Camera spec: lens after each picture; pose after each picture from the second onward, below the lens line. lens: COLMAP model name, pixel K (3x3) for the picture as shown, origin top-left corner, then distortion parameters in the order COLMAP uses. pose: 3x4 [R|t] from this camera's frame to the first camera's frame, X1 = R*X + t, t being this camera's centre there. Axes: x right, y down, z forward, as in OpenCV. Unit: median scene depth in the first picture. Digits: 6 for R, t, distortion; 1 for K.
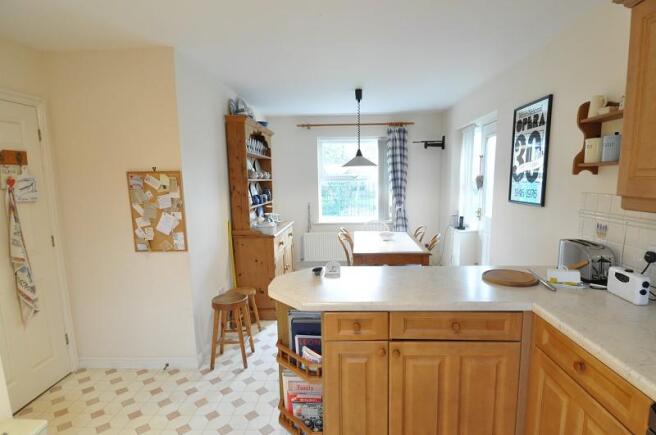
lens RADIAL K [[343.5, 0, 330.0], [0, 343.5, 218.1], [0, 0, 1]] dist [0.000040, -0.004802]
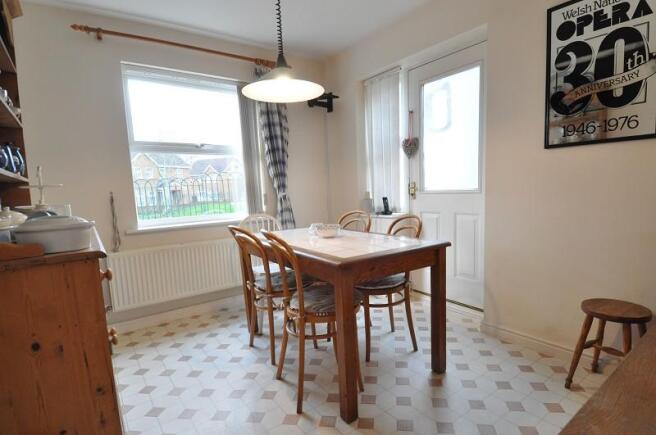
lens RADIAL K [[343.5, 0, 328.4], [0, 343.5, 224.6], [0, 0, 1]] dist [0.000040, -0.004802]
pose [[0.770609, -0.078113, 0.632504, -0.162841], [0.099209, 0.995065, 0.002018, 0.037690], [-0.629540, 0.061195, 0.774555, 0.505270]]
